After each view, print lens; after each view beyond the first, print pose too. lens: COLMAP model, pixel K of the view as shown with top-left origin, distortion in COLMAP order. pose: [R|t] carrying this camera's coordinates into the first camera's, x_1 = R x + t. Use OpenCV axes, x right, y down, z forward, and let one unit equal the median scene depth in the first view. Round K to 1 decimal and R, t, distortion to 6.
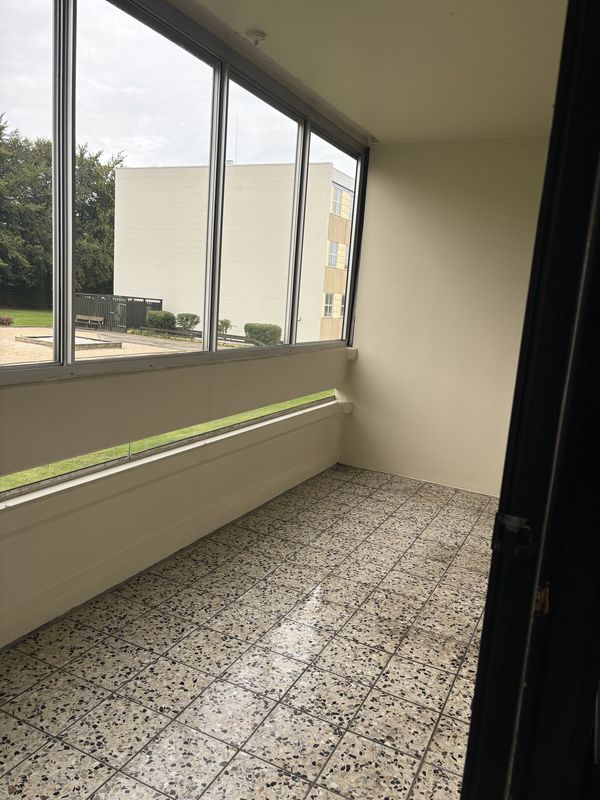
lens RADIAL K [[607.9, 0, 298.9], [0, 607.9, 402.8], [0, 0, 1]] dist [0.047044, -0.052340]
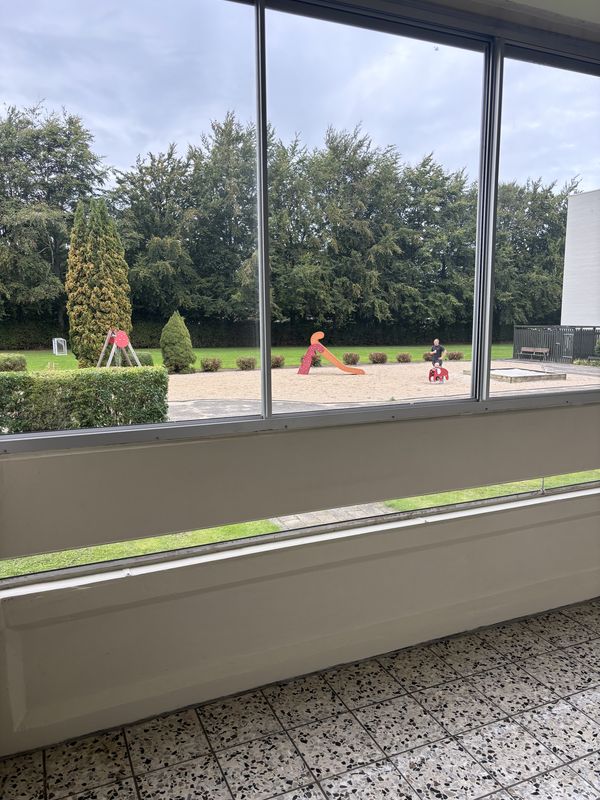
lens RADIAL K [[611.8, 0, 300.0], [0, 611.8, 400.0], [0, 0, 1]] dist [0.097369, -0.095391]
pose [[0.762562, 0.013394, -0.646777, 0.101020], [-0.048077, 0.998194, -0.036013, -0.008528], [0.645126, 0.058557, 0.761829, -0.067229]]
